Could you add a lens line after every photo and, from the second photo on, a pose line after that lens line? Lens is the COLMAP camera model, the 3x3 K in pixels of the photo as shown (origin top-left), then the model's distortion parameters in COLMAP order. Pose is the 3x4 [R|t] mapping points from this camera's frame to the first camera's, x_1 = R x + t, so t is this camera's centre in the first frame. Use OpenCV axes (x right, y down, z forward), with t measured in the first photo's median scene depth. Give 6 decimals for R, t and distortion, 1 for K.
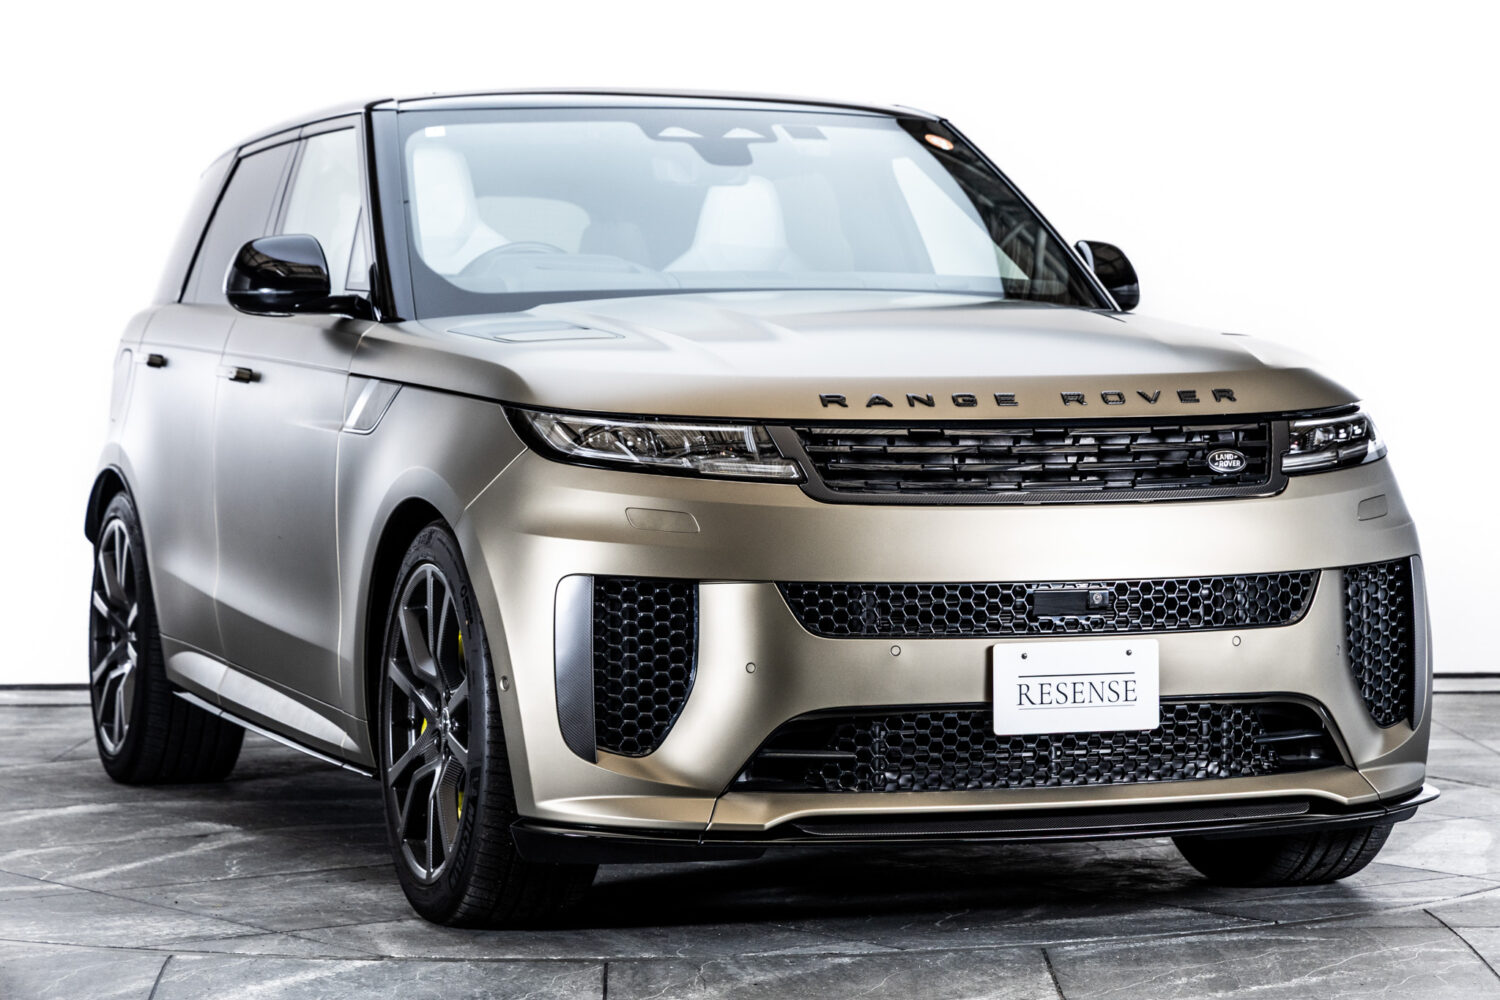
lens RADIAL K [[3882.2, 0, 750.0], [0, 3882.2, 500.0], [0, 0, 1]] dist [-0.015348, -0.206773]
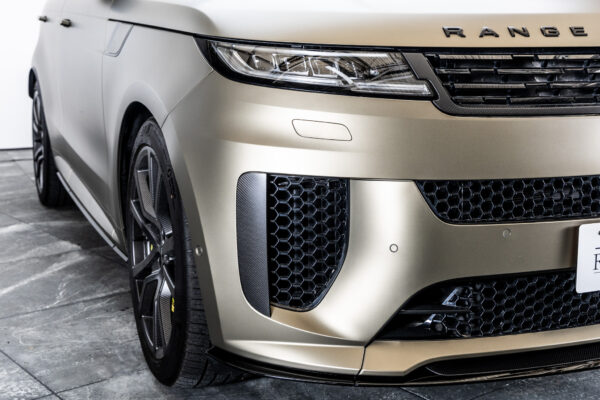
lens RADIAL K [[867.4, 0, 300.5], [0, 867.4, 207.5], [0, 0, 1]] dist [0.018376, 0.048923]
pose [[0.999424, -0.006953, 0.033220, -0.038277], [0.001491, 0.986840, 0.161691, -0.014947], [-0.033907, -0.161549, 0.986282, 0.708773]]
